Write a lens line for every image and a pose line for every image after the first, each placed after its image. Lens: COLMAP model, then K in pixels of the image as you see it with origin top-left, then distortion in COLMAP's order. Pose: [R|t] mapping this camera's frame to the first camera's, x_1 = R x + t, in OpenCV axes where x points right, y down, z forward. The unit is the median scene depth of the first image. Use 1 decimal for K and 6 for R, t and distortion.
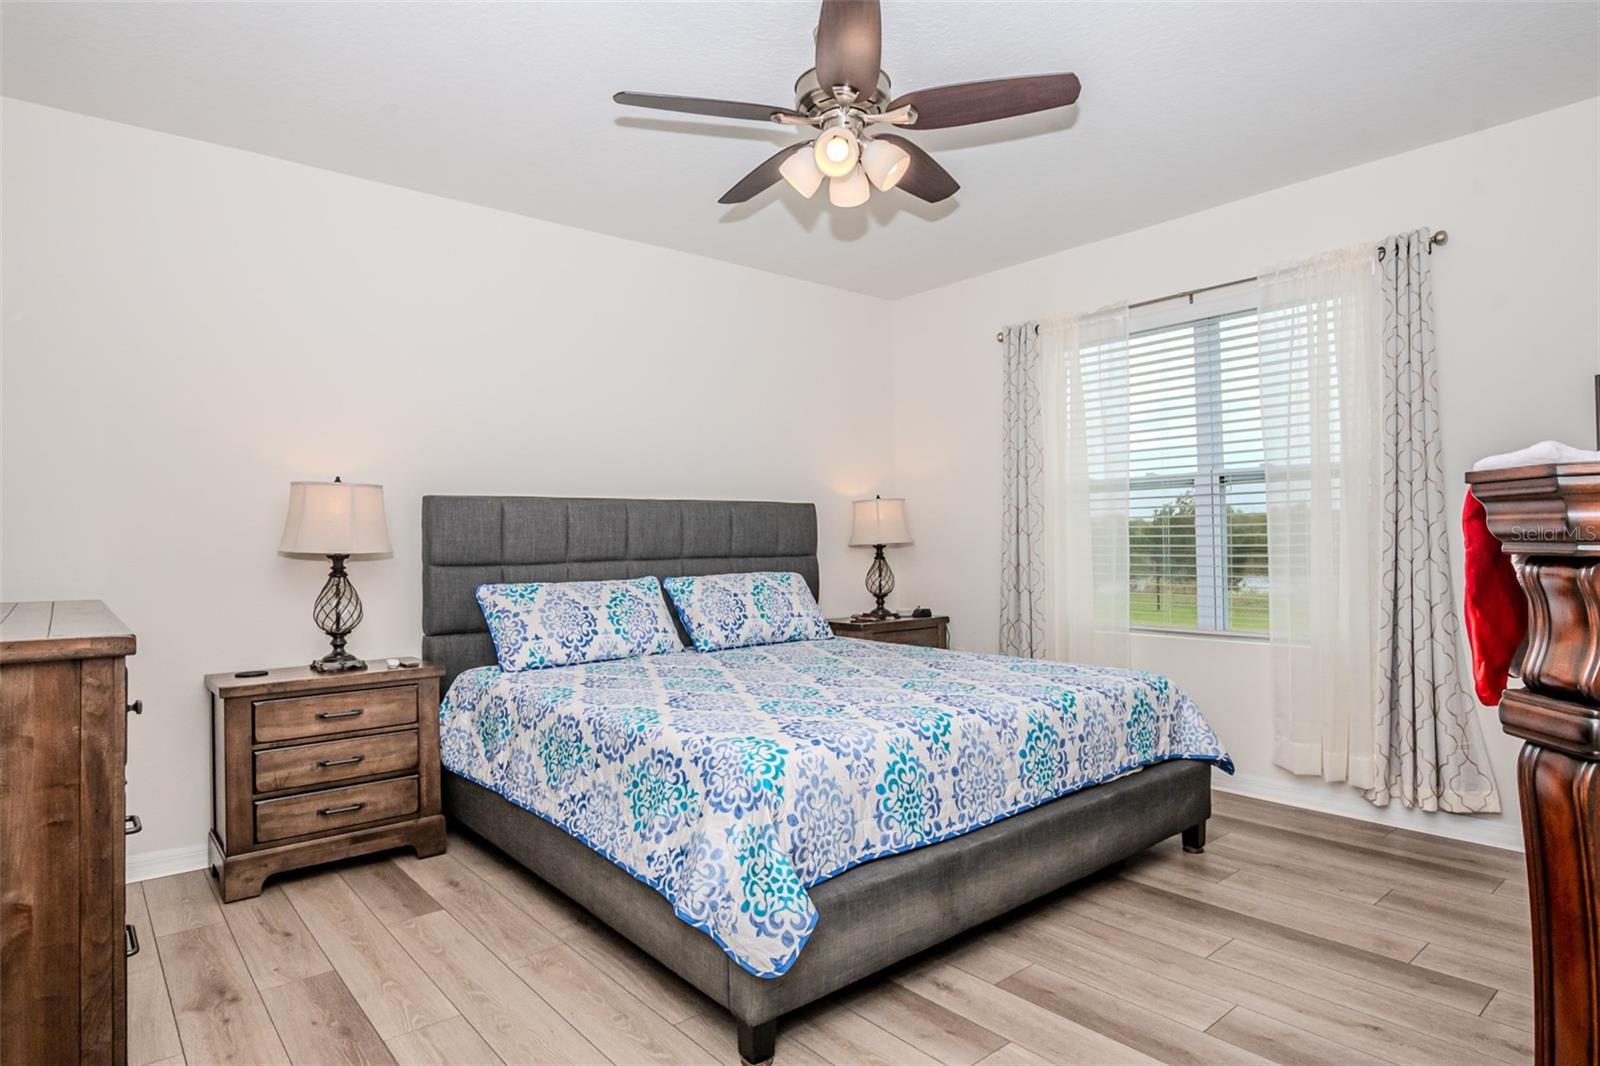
lens RADIAL K [[878.4, 0, 800.0], [0, 878.4, 533.0], [0, 0, 1]] dist [0.000582, -0.000404]
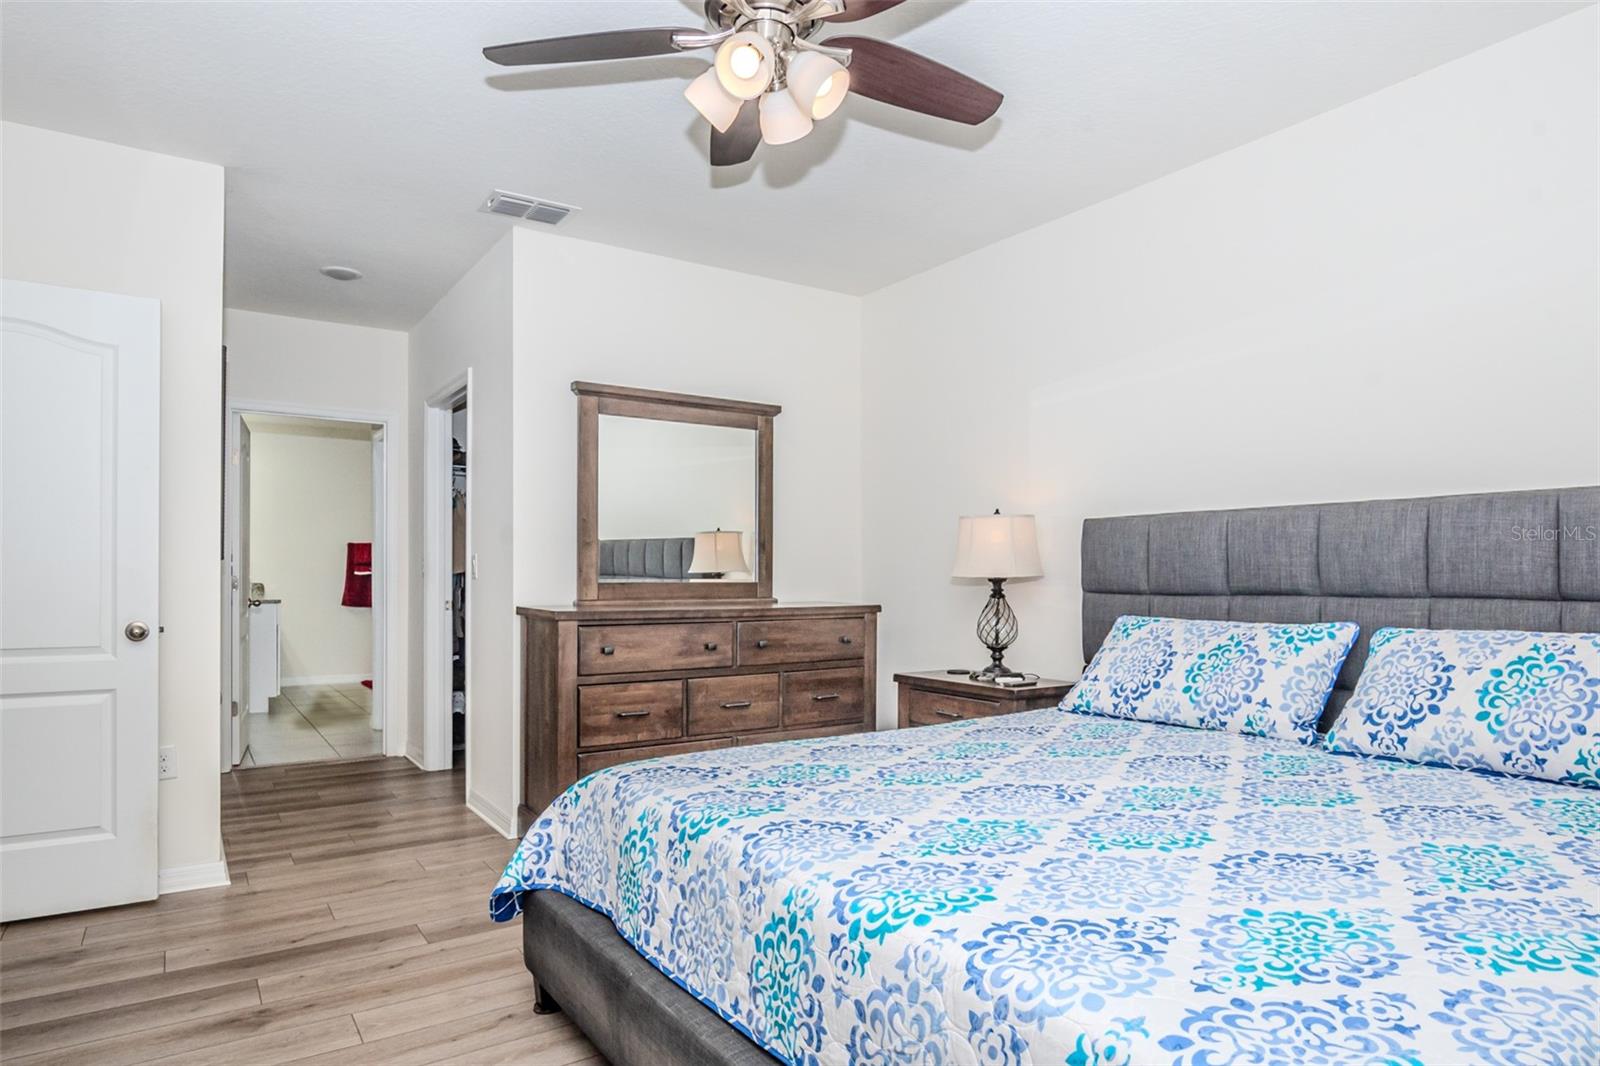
lens RADIAL K [[899.5, 0, 792.0], [0, 899.5, 567.9], [0, 0, 1]] dist [-0.003607, -0.000322]
pose [[-0.105638, 0.002830, -0.994401, 0.652531], [0.015408, 0.999881, 0.001209, 0.004263], [0.994285, -0.015194, -0.105669, 0.848286]]
